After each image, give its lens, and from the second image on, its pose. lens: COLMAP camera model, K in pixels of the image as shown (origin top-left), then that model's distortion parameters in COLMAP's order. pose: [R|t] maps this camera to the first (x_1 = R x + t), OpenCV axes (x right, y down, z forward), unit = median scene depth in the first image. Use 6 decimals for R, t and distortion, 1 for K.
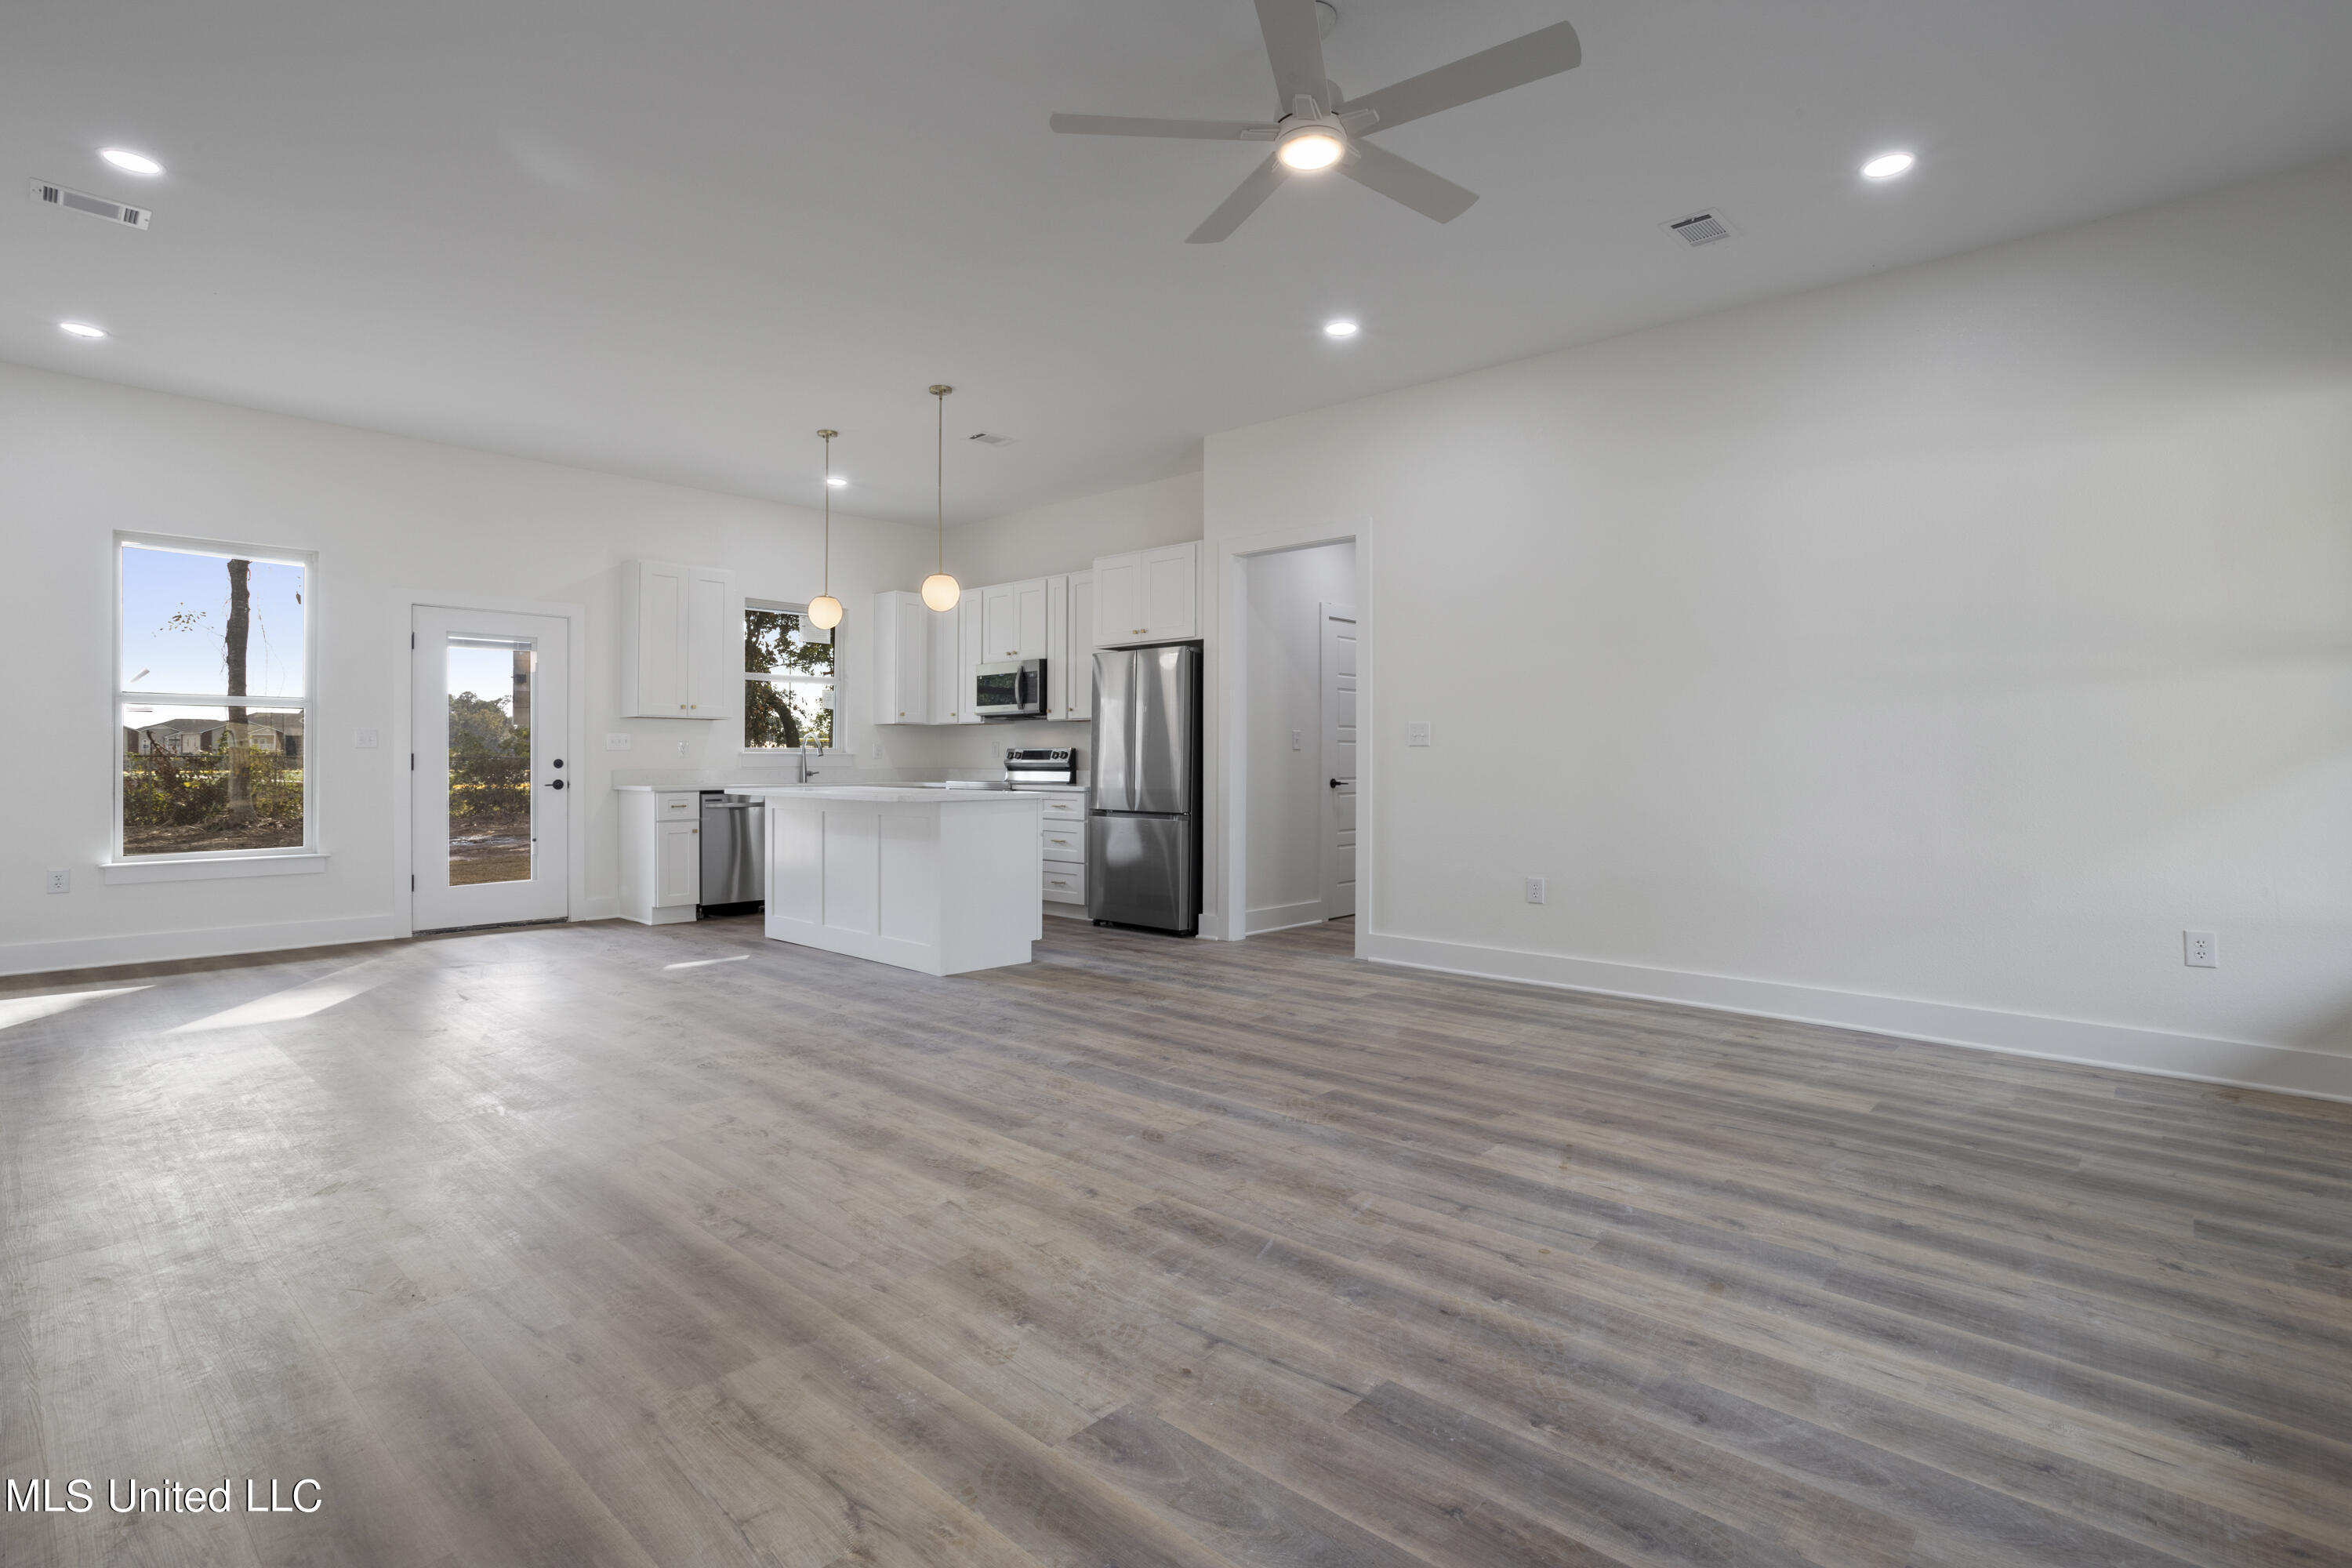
lens RADIAL K [[1135.9, 0, 1172.5], [0, 1135.9, 762.9], [0, 0, 1]] dist [-0.045428, 0.027282]
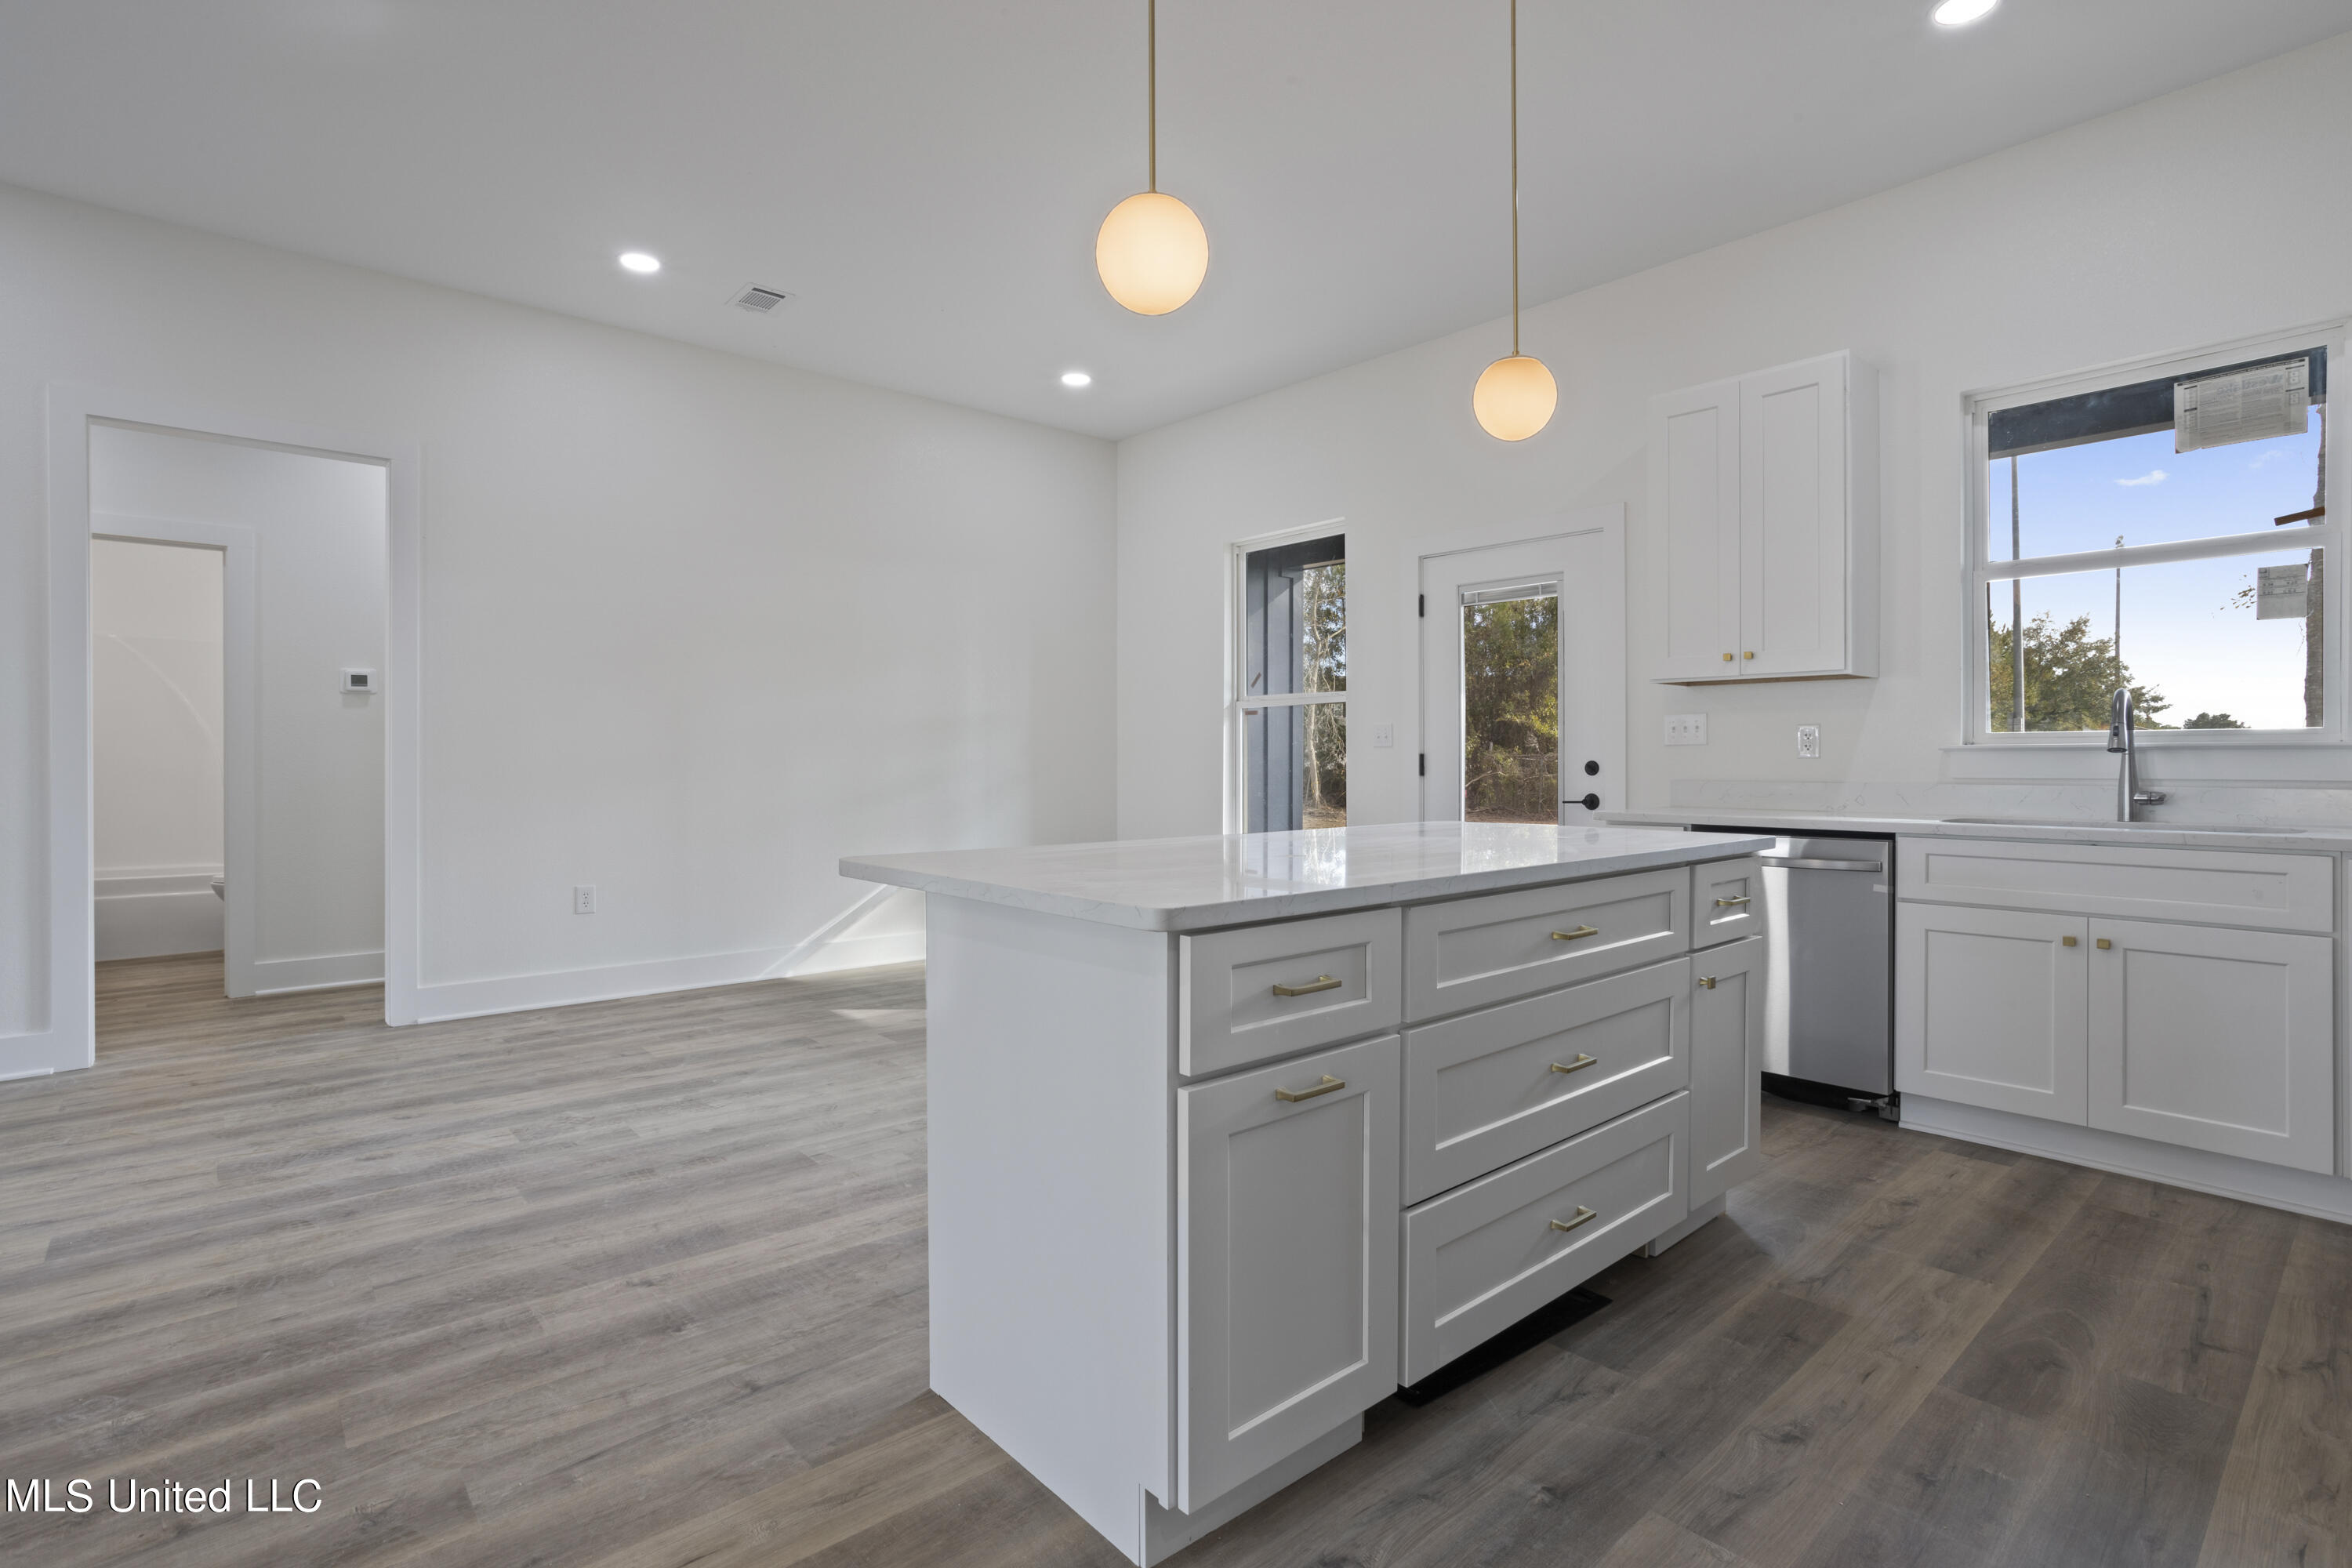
lens RADIAL K [[1135.9, 0, 1172.5], [0, 1135.9, 762.9], [0, 0, 1]] dist [-0.045428, 0.027282]
pose [[-0.107166, 0.000644, -0.994241, 0.224147], [-0.001366, 0.999999, 0.000795, -0.005416], [0.994240, 0.001443, -0.107165, 1.947567]]
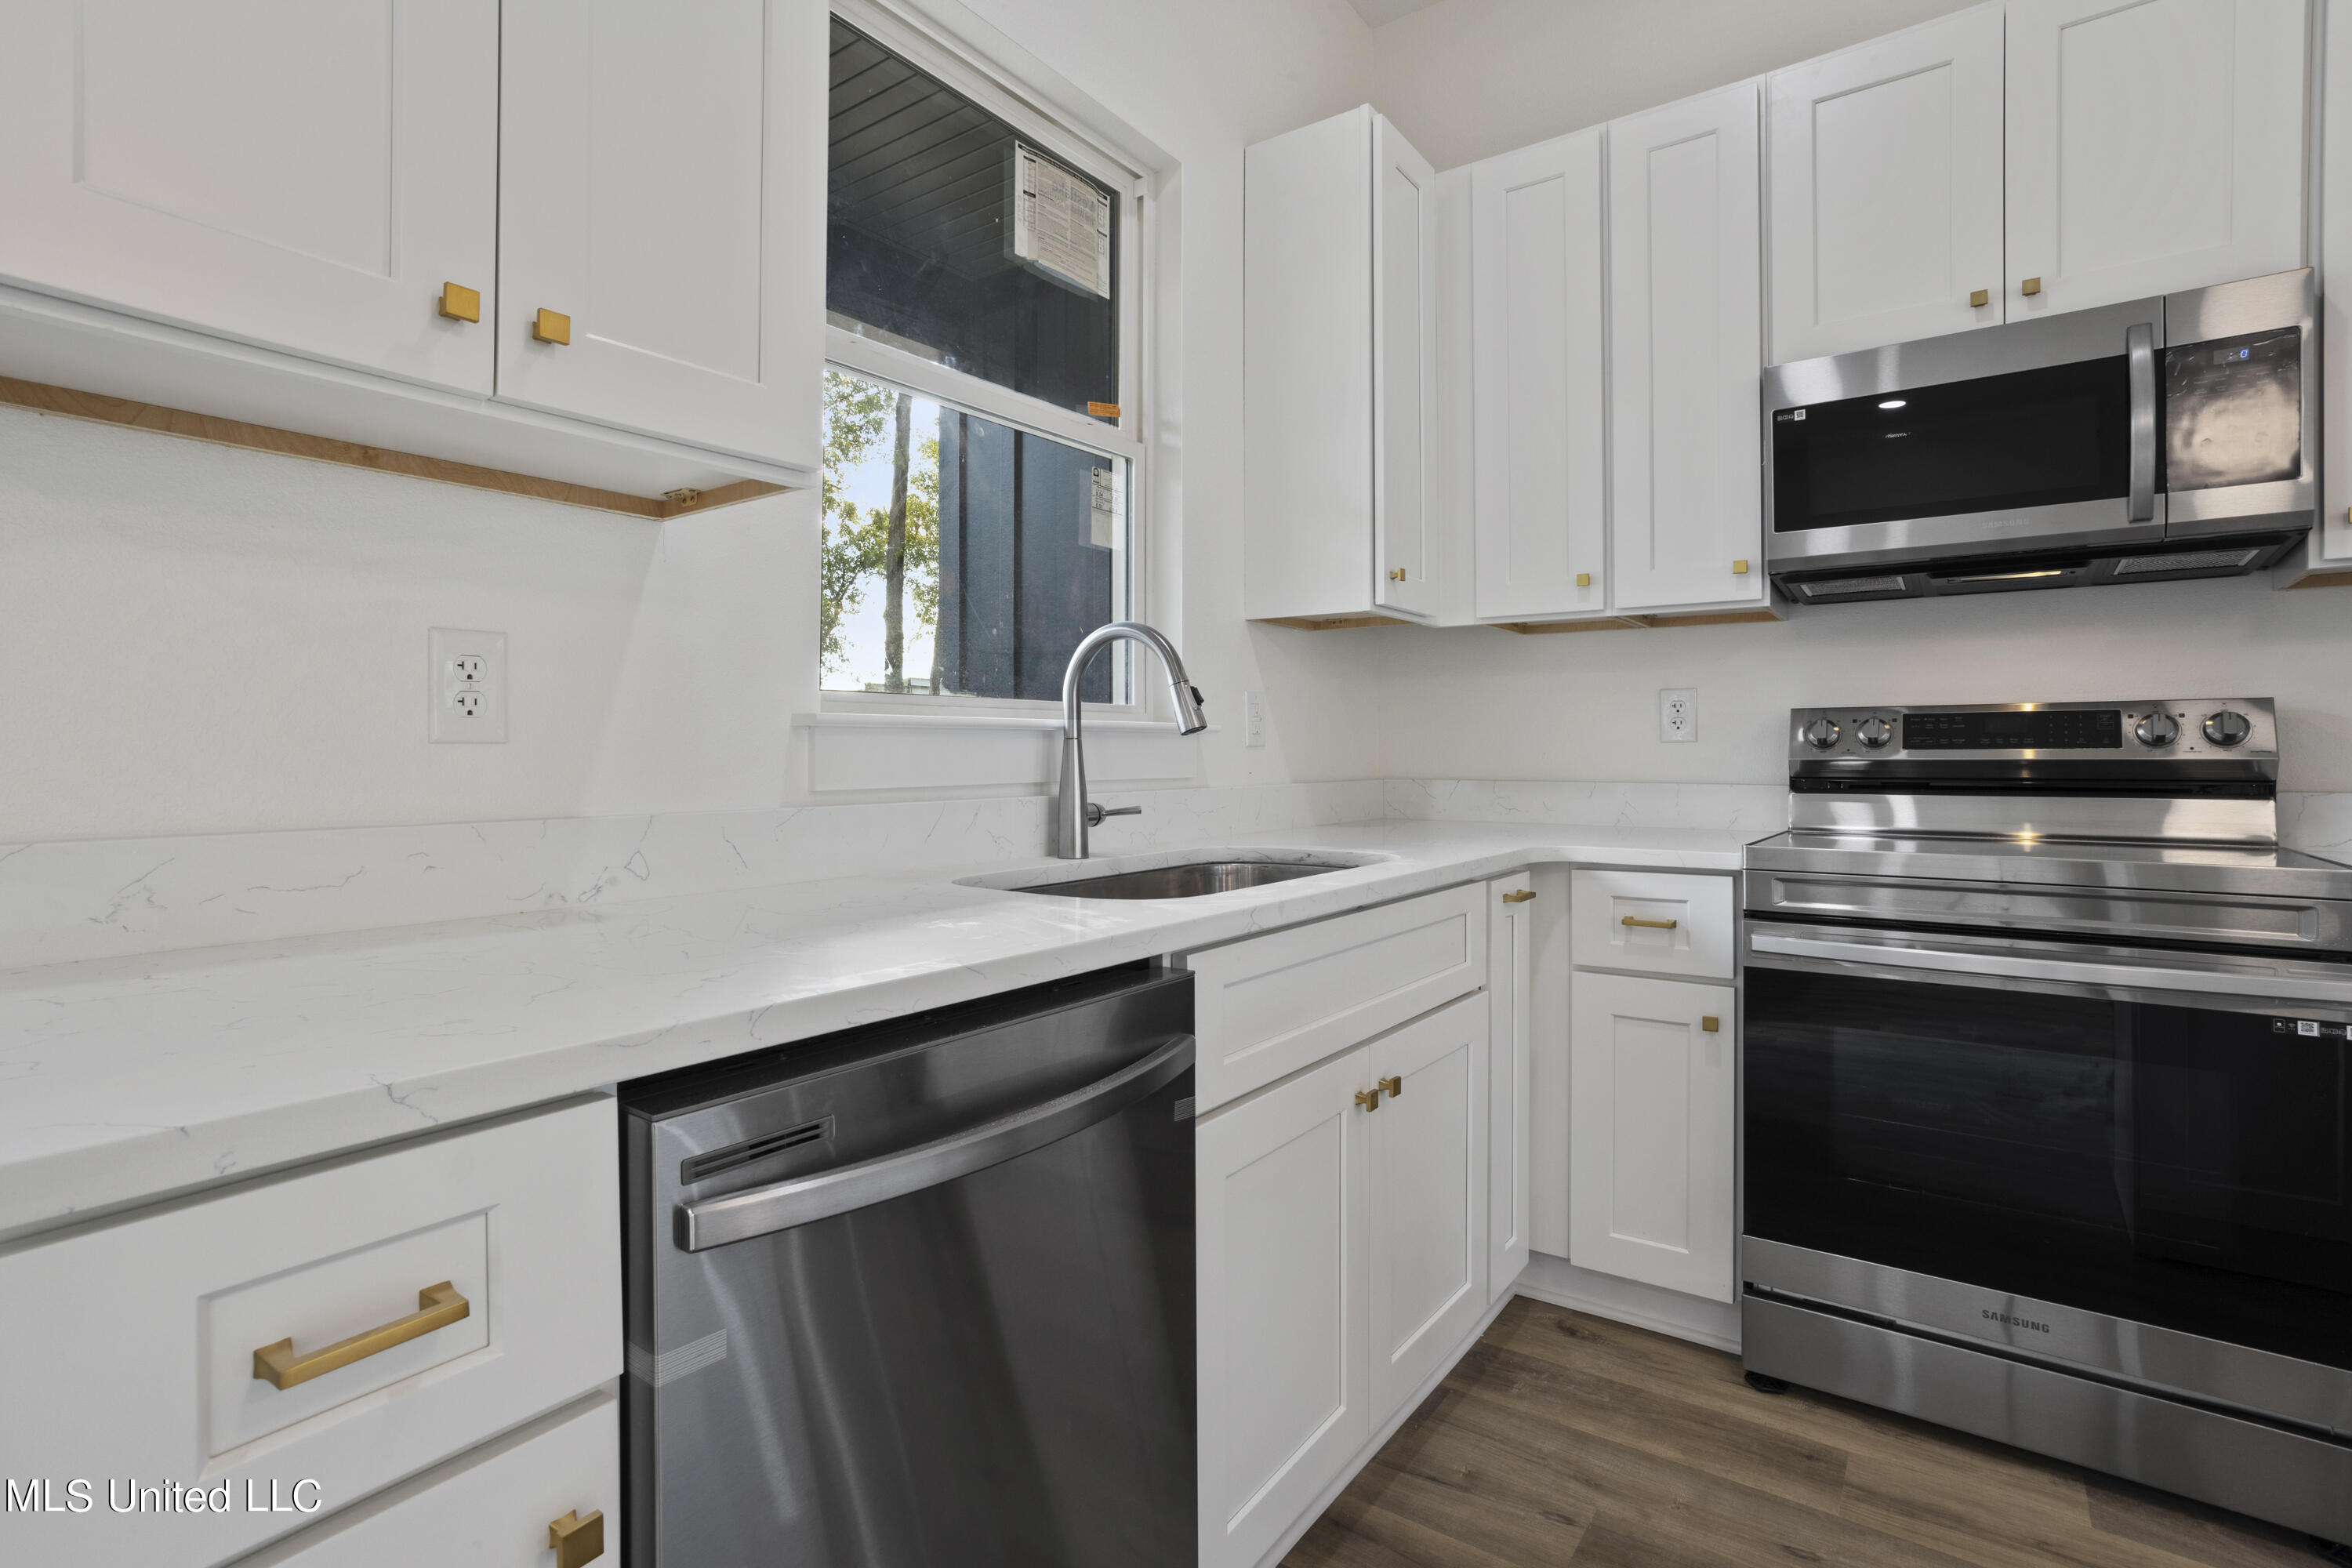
lens RADIAL K [[1132.0, 0, 1162.6], [0, 1132.0, 740.8], [0, 0, 1]] dist [-0.060305, 0.037800]
pose [[0.993514, -0.002619, 0.113681, -0.903449], [0.003974, 0.999924, -0.011700, -0.006903], [-0.113641, 0.012076, 0.993448, 2.116799]]
